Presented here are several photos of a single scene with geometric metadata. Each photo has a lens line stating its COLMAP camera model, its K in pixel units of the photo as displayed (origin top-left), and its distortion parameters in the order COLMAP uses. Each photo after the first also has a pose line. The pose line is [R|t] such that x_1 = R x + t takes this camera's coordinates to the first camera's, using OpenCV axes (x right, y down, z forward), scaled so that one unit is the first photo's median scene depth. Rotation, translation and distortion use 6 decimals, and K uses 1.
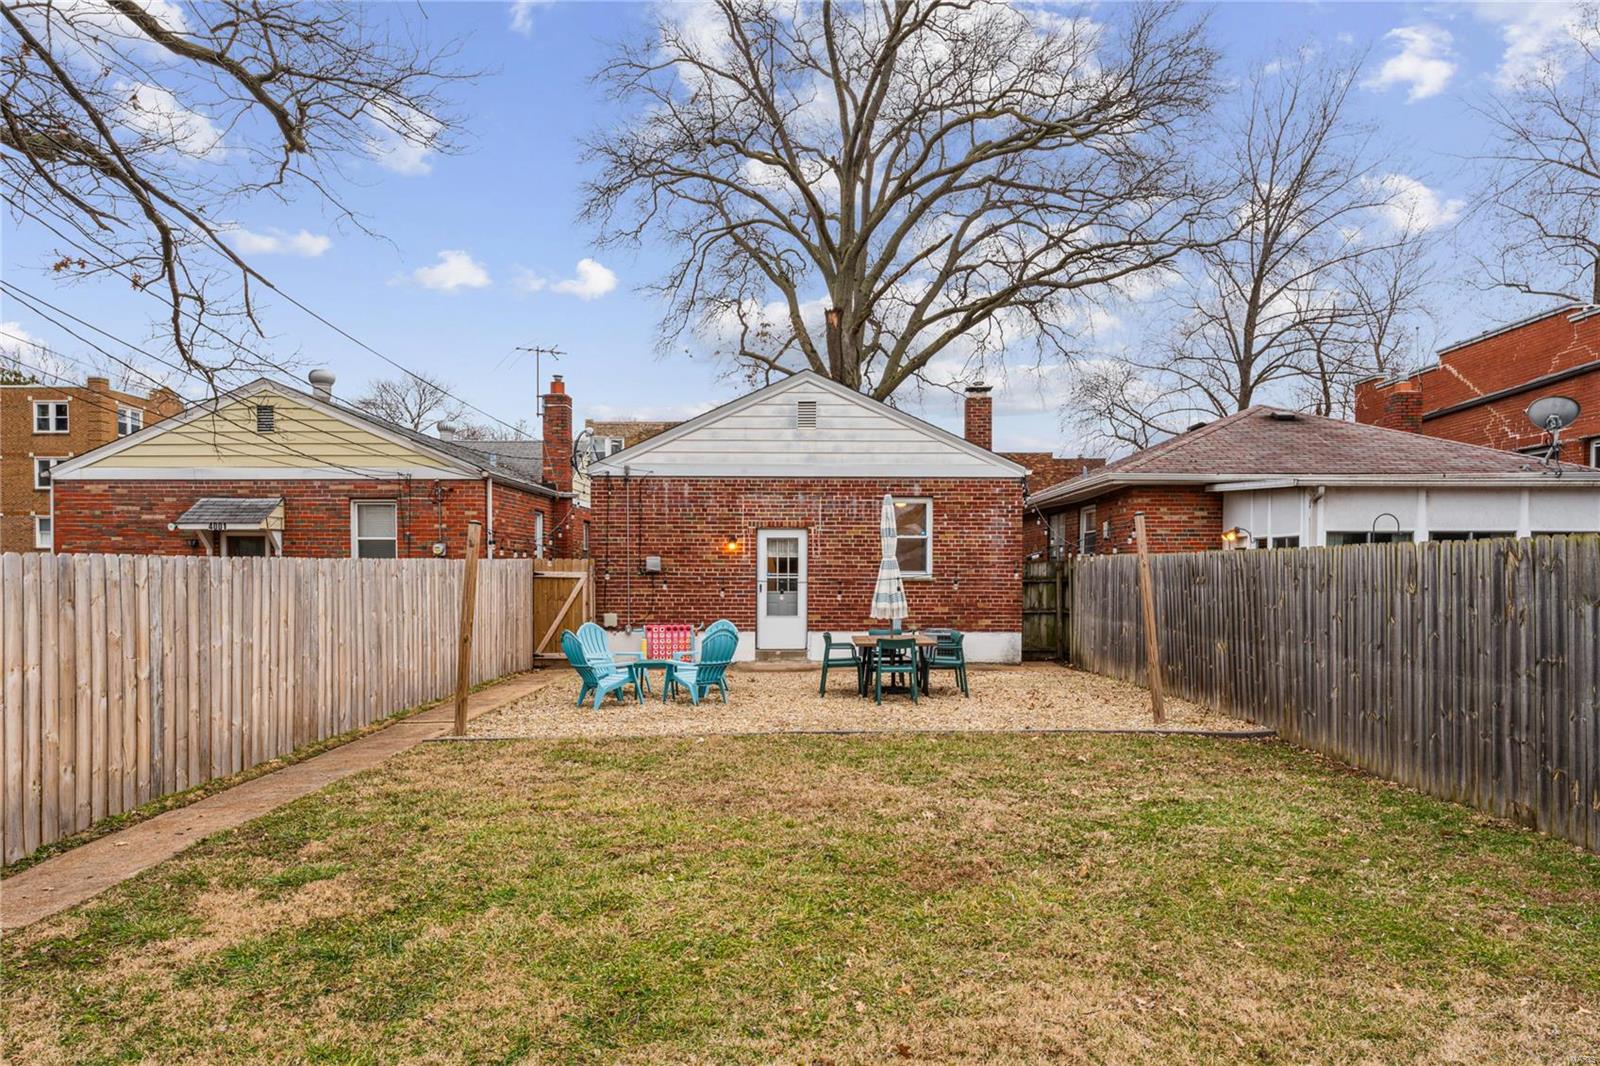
lens RADIAL K [[1044.7, 0, 835.2], [0, 1044.7, 580.2], [0, 0, 1]] dist [0.000602, 0.000006]
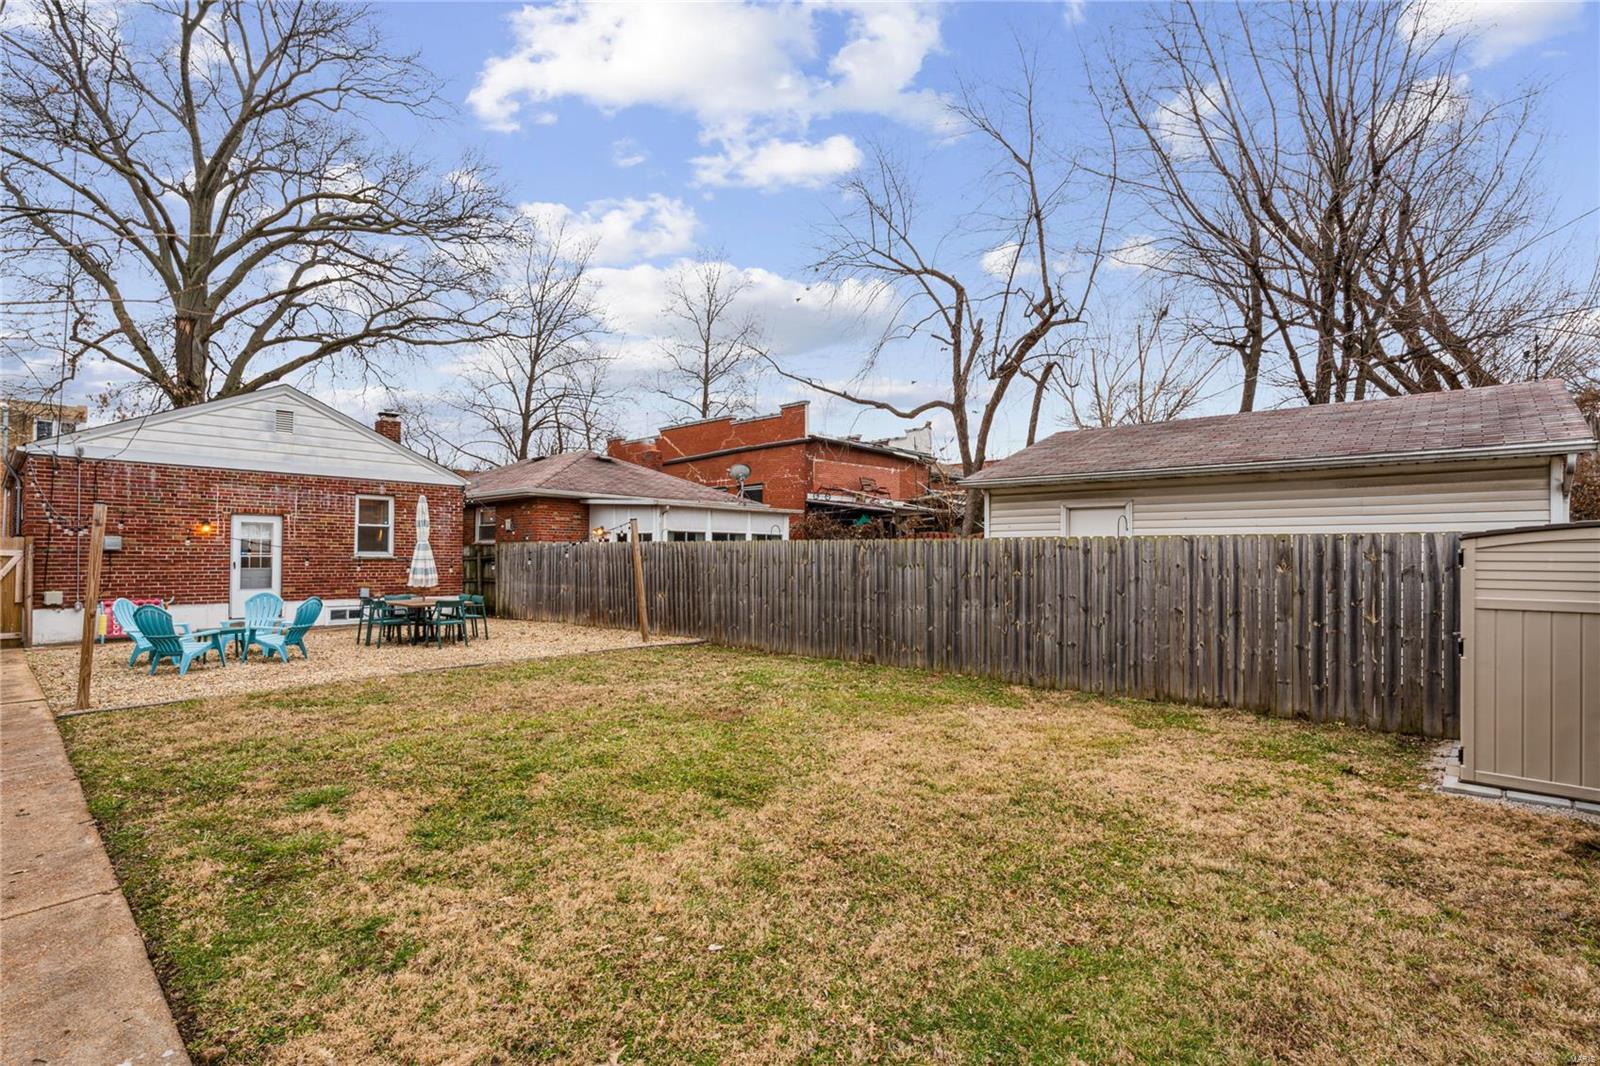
lens RADIAL K [[709.2, 0, 800.0], [0, 709.2, 533.0], [0, 0, 1]] dist [0.001915, 0.000786]
pose [[0.698432, 0.026059, 0.715202, -0.197215], [0.000294, 0.999326, -0.036698, 0.000867], [-0.715677, 0.025842, 0.697953, 0.001195]]
